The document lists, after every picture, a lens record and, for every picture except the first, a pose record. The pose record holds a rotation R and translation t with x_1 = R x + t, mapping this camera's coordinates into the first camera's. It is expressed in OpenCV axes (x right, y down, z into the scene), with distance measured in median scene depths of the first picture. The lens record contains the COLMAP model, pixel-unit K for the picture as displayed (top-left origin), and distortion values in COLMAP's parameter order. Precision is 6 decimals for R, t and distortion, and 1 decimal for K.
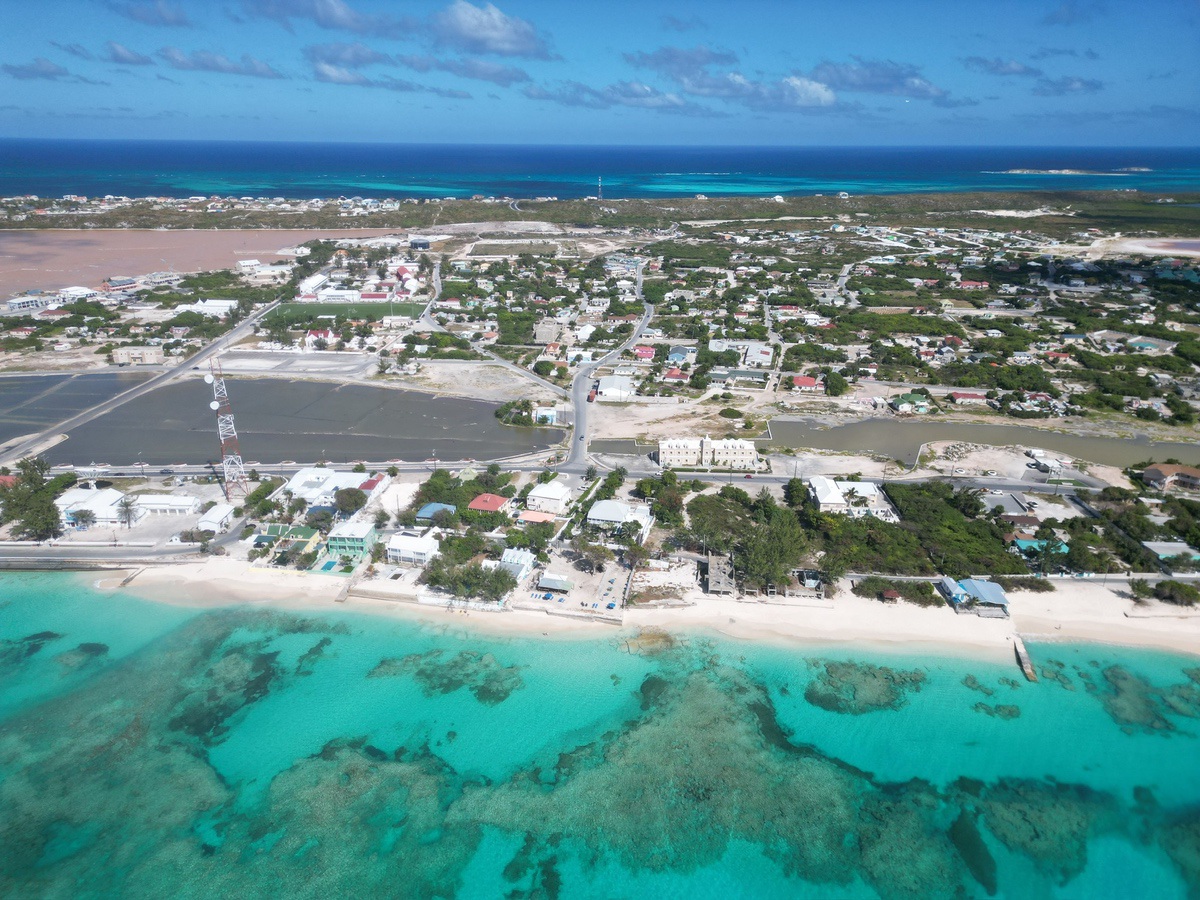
lens RADIAL K [[820.8, 0, 600.0], [0, 820.8, 450.0], [0, 0, 1]] dist [0.060042, -0.057221]
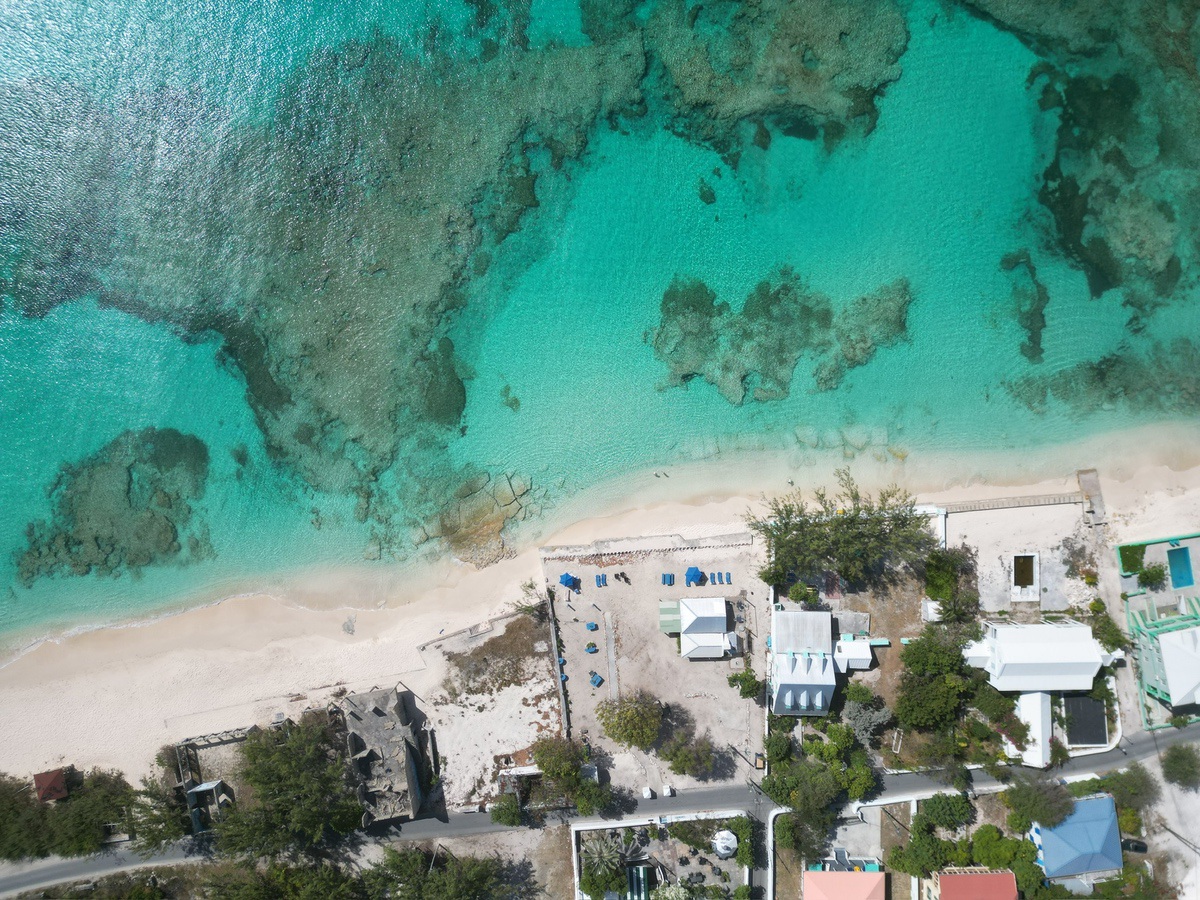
lens RADIAL K [[820.8, 0, 600.0], [0, 820.8, 450.0], [0, 0, 1]] dist [0.060042, -0.057221]
pose [[-0.956476, 0.291805, 0.002057, -0.039262], [-0.108987, -0.363758, 0.925096, -0.336437], [0.270696, 0.884607, 0.379729, 0.918334]]
